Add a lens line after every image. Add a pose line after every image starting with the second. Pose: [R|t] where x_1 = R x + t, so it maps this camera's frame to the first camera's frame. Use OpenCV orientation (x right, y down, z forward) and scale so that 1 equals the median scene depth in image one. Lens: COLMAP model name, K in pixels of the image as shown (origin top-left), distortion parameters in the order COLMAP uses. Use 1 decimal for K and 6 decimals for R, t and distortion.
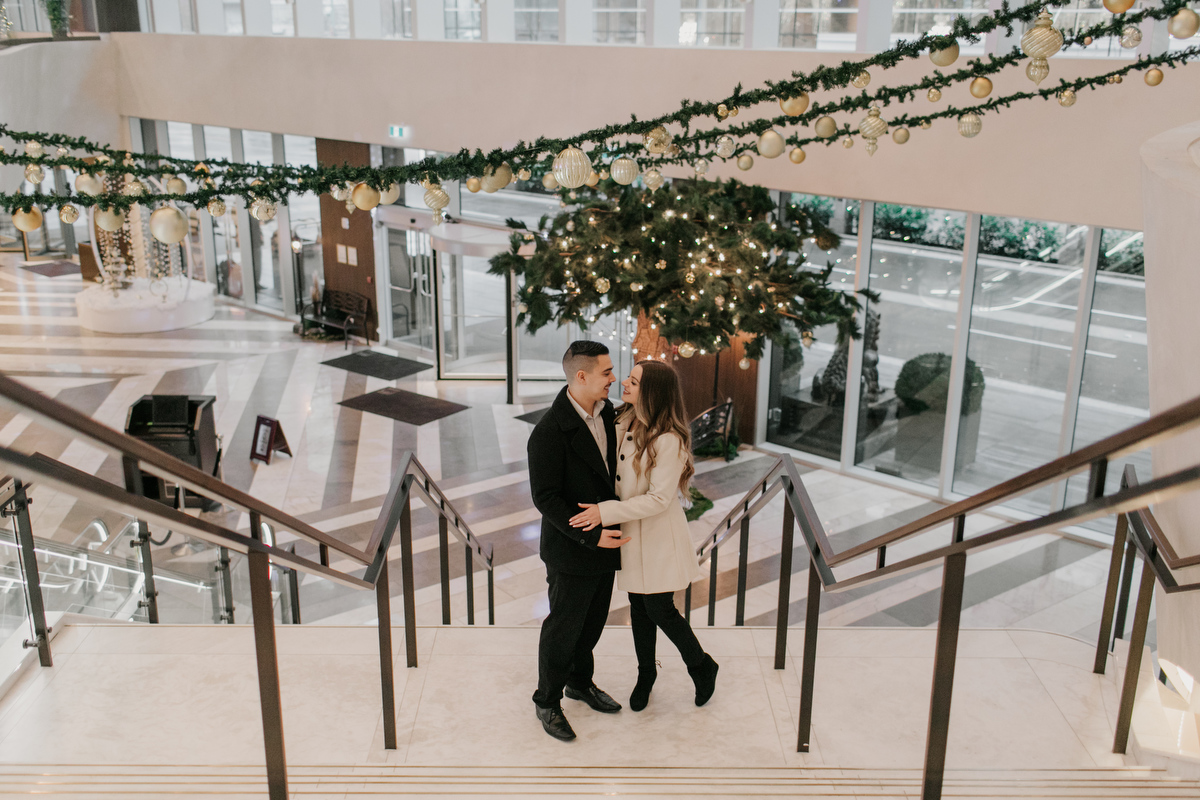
lens RADIAL K [[1054.9, 0, 600.0], [0, 1054.9, 400.0], [0, 0, 1]] dist [0.007885, 0.001002]
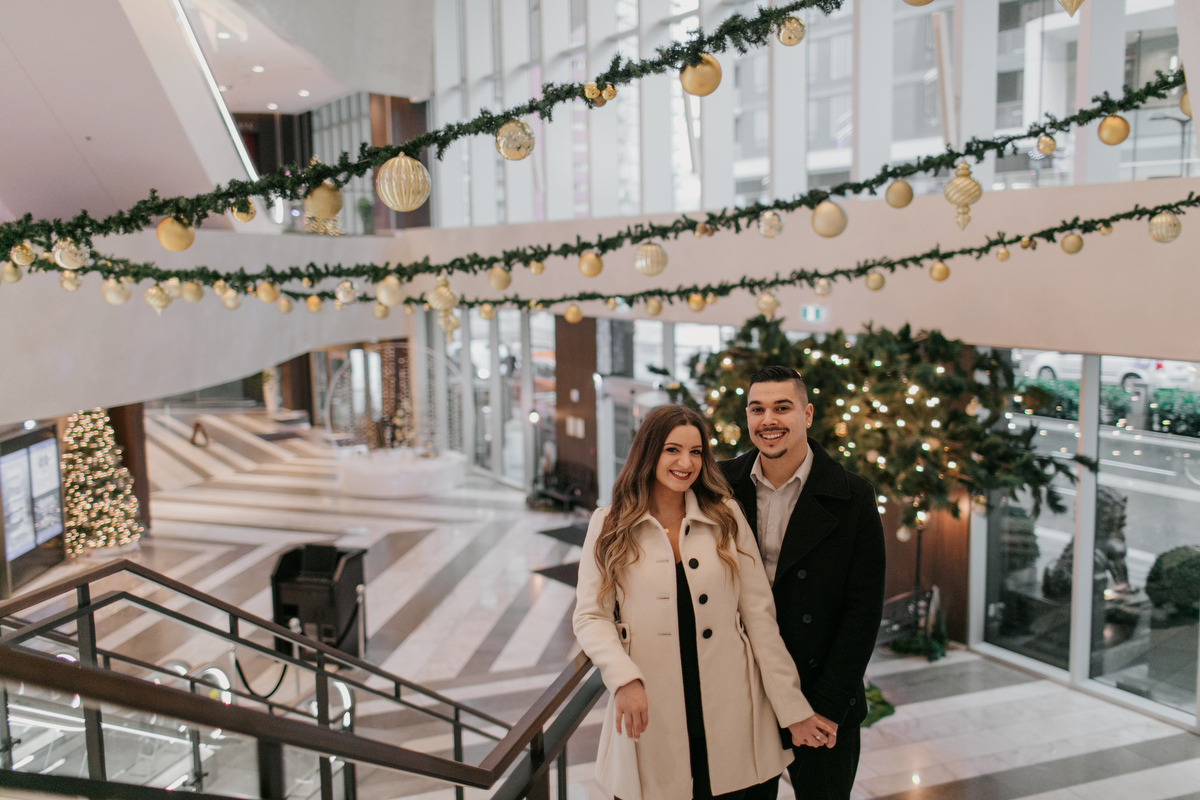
lens RADIAL K [[1054.9, 0, 600.0], [0, 1054.9, 400.0], [0, 0, 1]] dist [0.007885, 0.001002]
pose [[0.968343, 0.018130, -0.248966, 0.093379], [-0.061585, 0.983881, -0.167885, 0.013345], [0.241909, 0.177903, 0.953850, 0.117468]]
